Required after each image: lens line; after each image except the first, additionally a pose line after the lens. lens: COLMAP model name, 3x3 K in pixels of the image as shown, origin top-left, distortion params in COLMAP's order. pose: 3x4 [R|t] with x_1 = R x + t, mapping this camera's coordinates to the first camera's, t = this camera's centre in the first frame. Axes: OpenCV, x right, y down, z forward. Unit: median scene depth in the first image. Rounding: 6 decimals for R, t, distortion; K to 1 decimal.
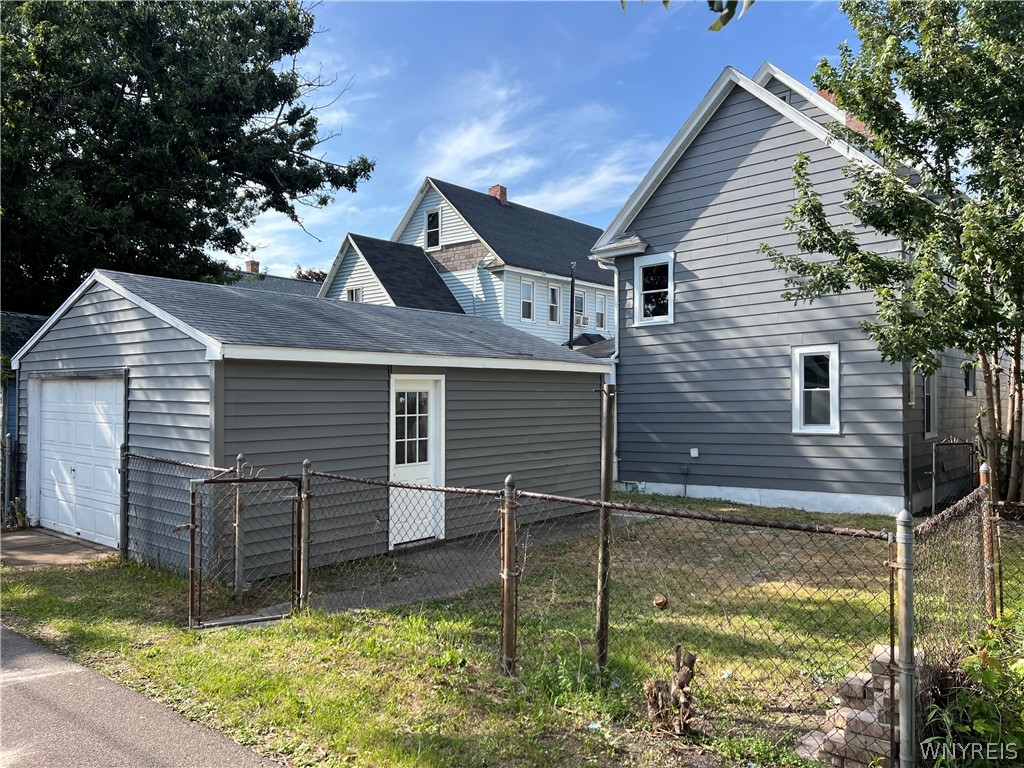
lens RADIAL K [[787.8, 0, 512.0], [0, 787.8, 384.0], [0, 0, 1]] dist [0.013818, 0.001133]
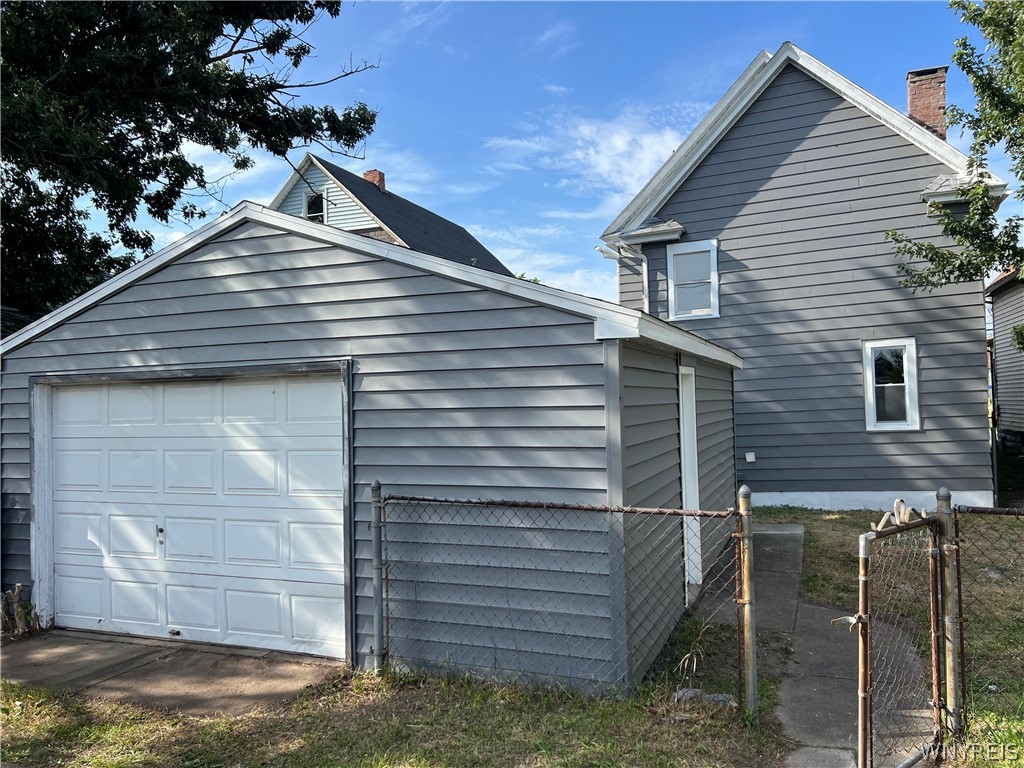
lens RADIAL K [[787.8, 0, 512.0], [0, 787.8, 384.0], [0, 0, 1]] dist [0.013818, 0.001133]
pose [[0.943333, -0.017926, 0.331362, -0.364318], [0.022742, 0.999685, -0.010661, 0.005733], [-0.331066, 0.017593, 0.943443, 0.239762]]
